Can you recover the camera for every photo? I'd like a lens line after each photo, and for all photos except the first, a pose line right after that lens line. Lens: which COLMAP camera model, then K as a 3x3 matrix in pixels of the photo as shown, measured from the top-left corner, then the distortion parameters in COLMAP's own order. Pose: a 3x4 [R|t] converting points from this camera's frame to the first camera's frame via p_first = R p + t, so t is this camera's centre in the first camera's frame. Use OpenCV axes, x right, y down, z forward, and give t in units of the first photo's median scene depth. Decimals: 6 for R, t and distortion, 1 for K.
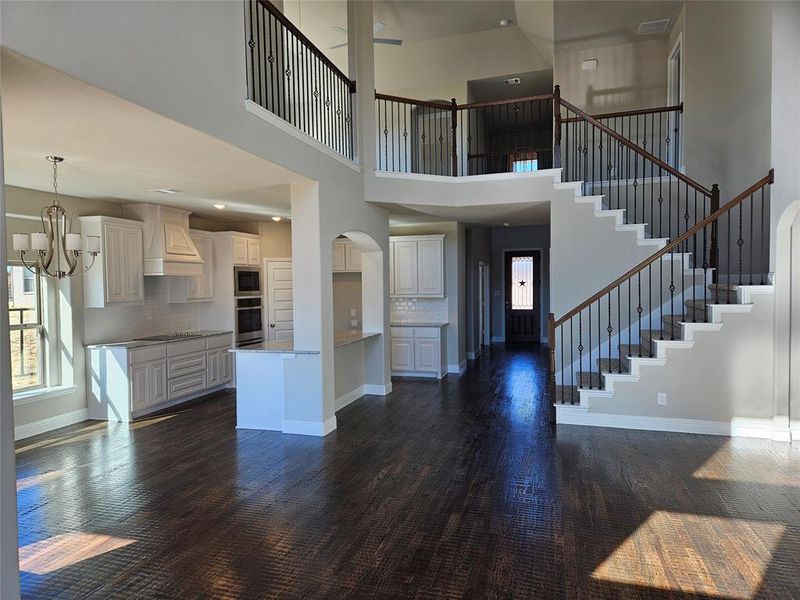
lens RADIAL K [[536.8, 0, 400.2], [0, 536.8, 301.7], [0, 0, 1]] dist [0.060226, -0.023473]
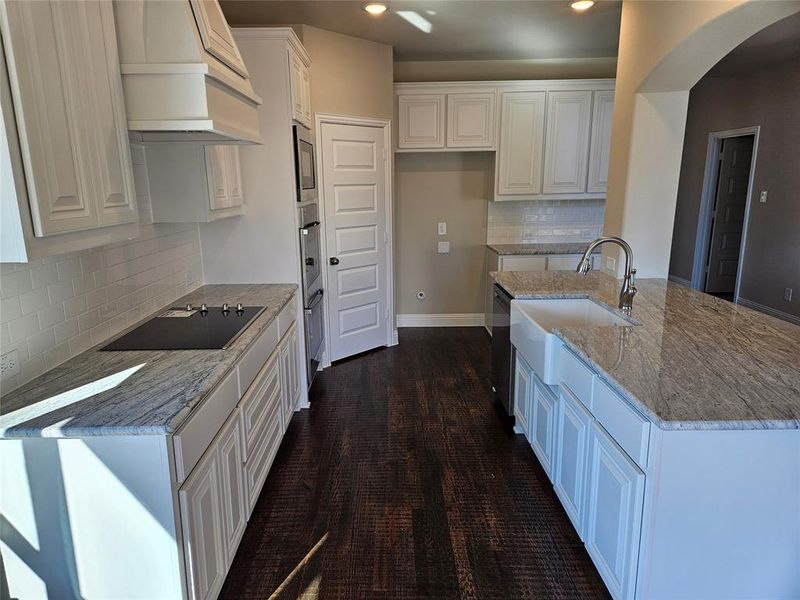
lens RADIAL K [[536.8, 0, 397.6], [0, 536.8, 299.6], [0, 0, 1]] dist [0.060226, -0.023473]
pose [[0.958463, -0.064719, 0.277778, -0.426682], [0.013866, 0.983337, 0.181264, -0.011893], [-0.284881, -0.169883, 0.943389, 0.687986]]
